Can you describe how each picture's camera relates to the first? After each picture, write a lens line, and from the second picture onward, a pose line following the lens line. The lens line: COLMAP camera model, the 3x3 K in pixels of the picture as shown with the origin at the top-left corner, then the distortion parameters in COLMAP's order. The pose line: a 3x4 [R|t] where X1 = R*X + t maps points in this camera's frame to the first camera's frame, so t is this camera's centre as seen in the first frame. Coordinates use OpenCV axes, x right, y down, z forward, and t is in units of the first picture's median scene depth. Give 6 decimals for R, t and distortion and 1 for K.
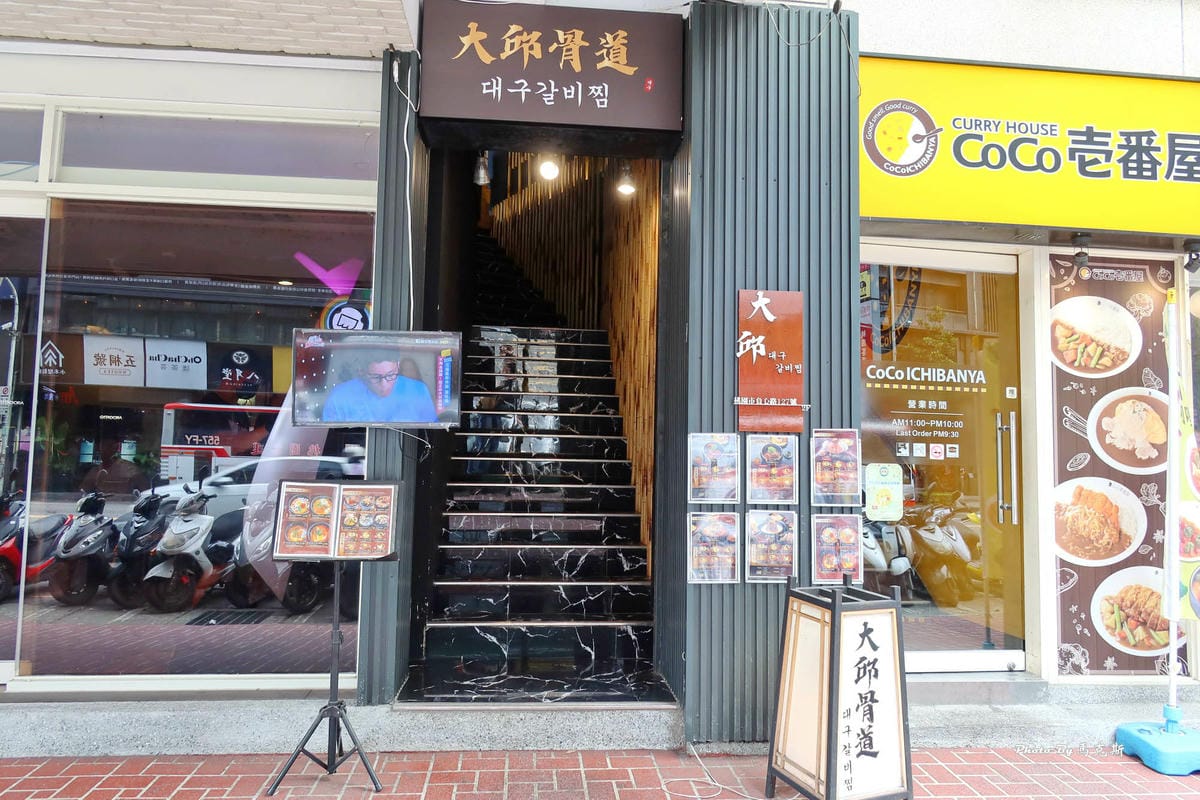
lens RADIAL K [[811.6, 0, 602.4], [0, 811.6, 395.8], [0, 0, 1]] dist [-0.005853, -0.005850]
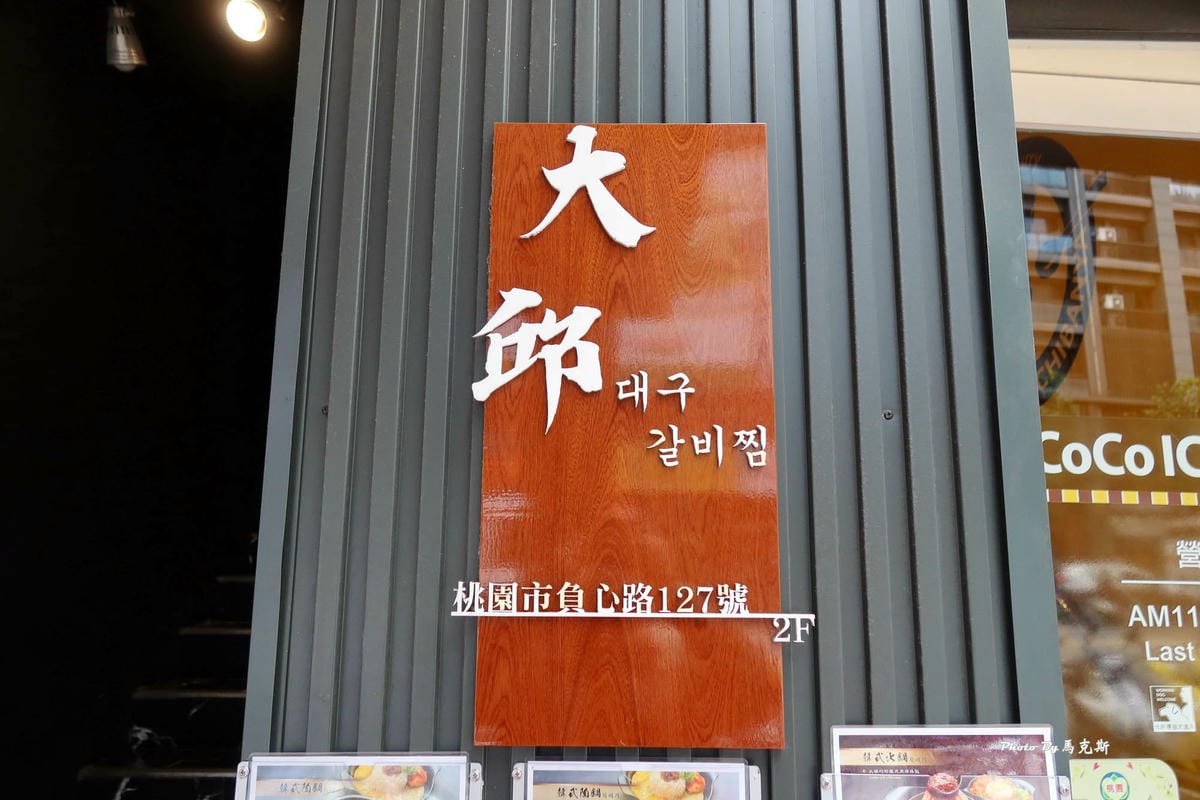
lens RADIAL K [[811.6, 0, 602.4], [0, 811.6, 395.8], [0, 0, 1]] dist [-0.005853, -0.005850]
pose [[0.994513, -0.024907, -0.101608, 0.223108], [0.014472, 0.994662, -0.102167, -0.025231], [0.103611, 0.100136, 0.989564, 0.773947]]
